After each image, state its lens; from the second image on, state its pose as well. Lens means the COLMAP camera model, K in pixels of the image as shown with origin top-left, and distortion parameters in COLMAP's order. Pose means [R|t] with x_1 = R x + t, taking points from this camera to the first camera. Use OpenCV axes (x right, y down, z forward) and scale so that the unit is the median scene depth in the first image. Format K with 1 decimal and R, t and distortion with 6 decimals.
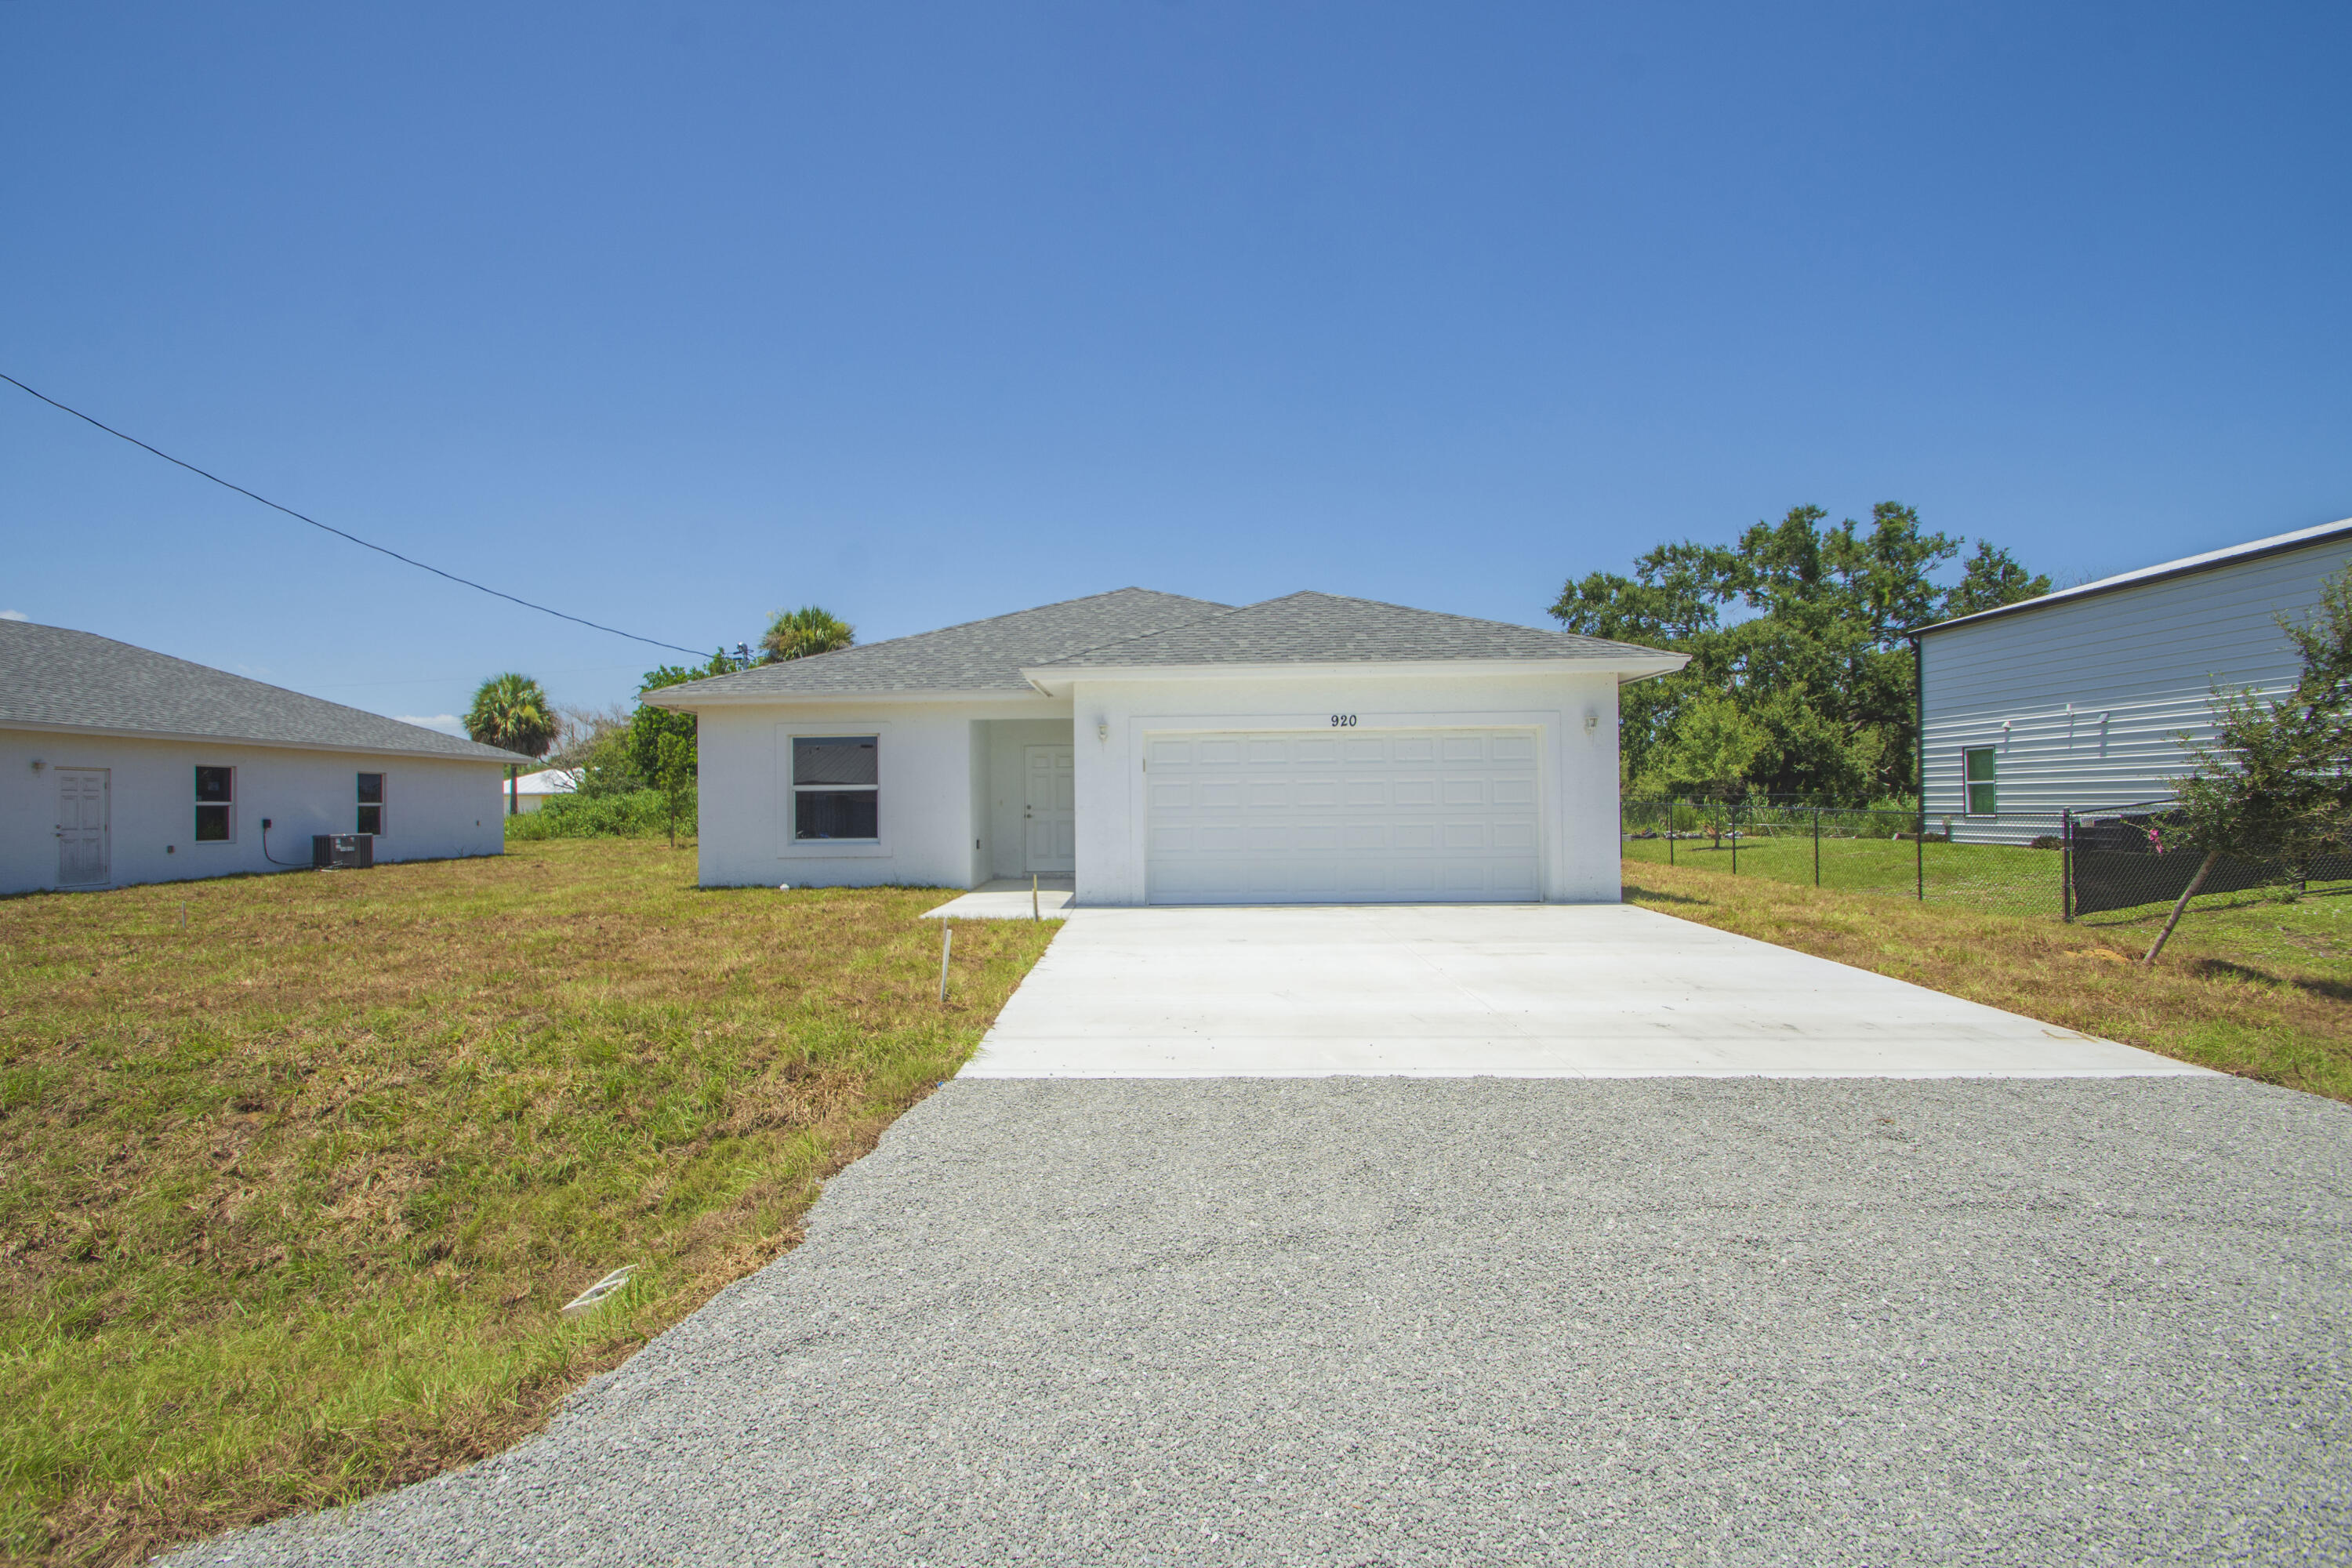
lens RADIAL K [[991.1, 0, 1176.0], [0, 991.1, 784.0], [0, 0, 1]] dist [0.014426, -0.000234]
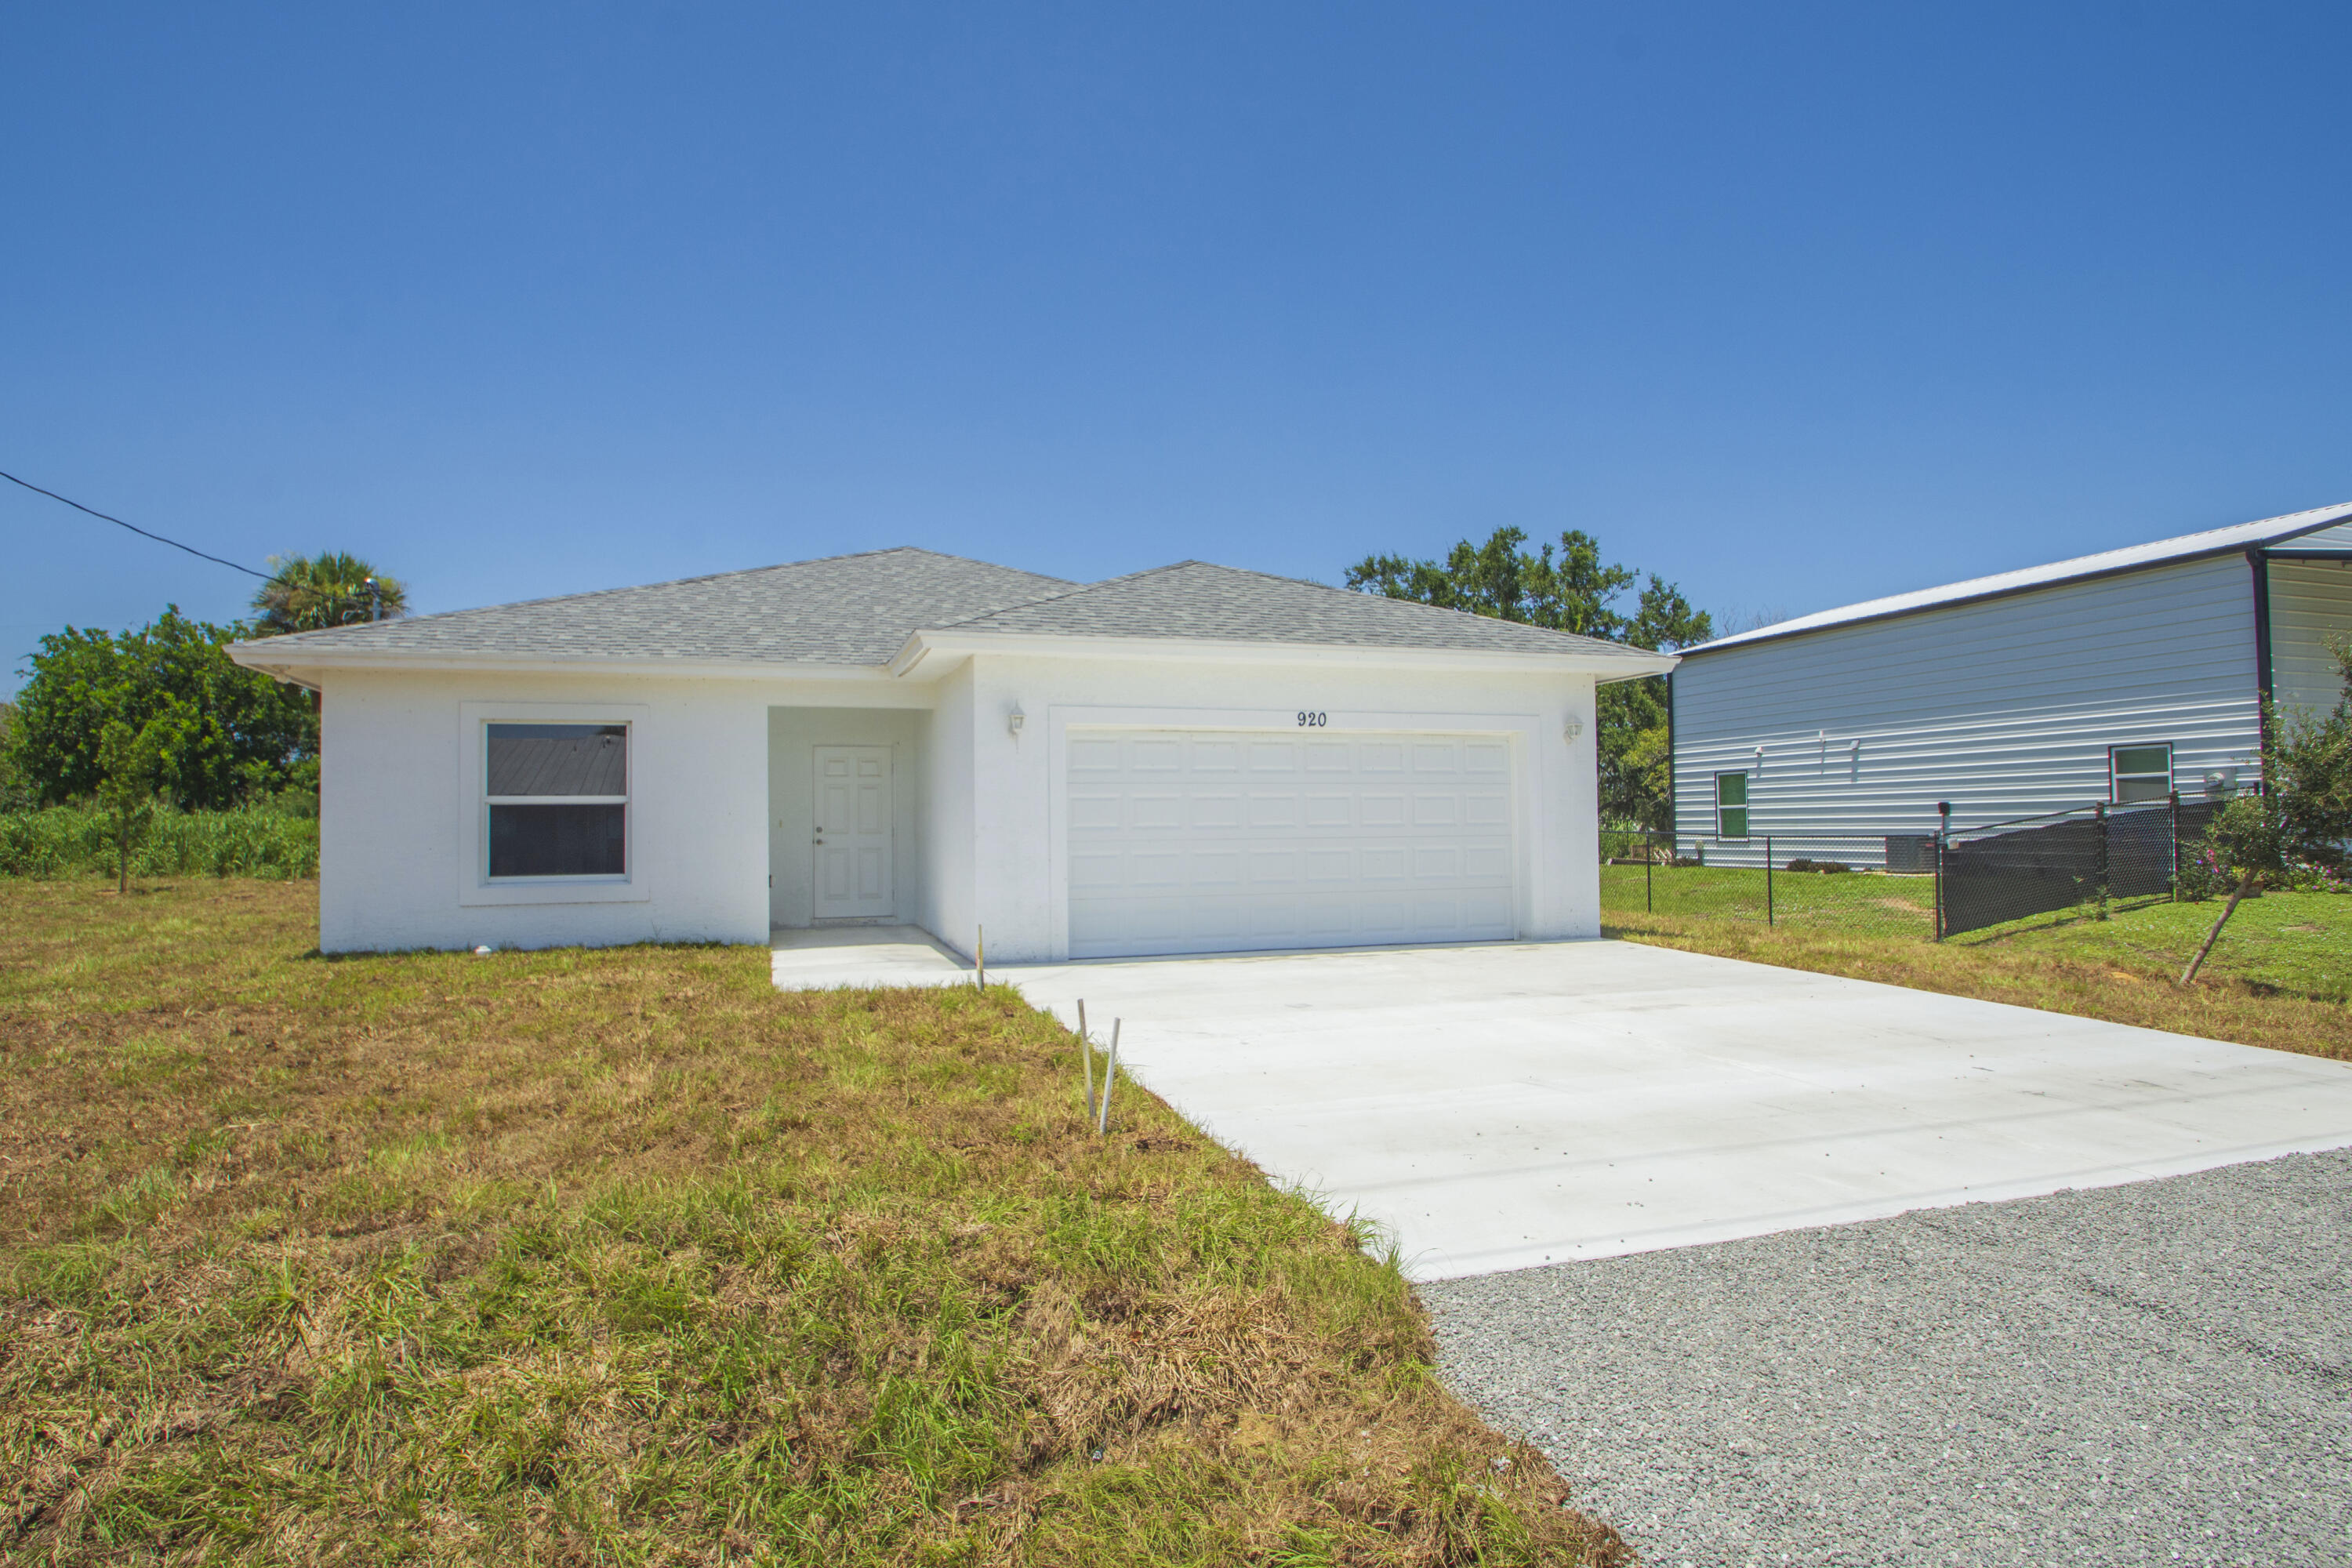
lens RADIAL K [[1151.1, 0, 1176.0], [0, 1151.1, 784.0], [0, 0, 1]] dist [0.010805, -0.010895]
pose [[0.953443, 0.012098, 0.301330, -0.104426], [-0.006087, 0.999763, -0.020881, 0.003963], [-0.301511, 0.018074, 0.953291, 0.075280]]
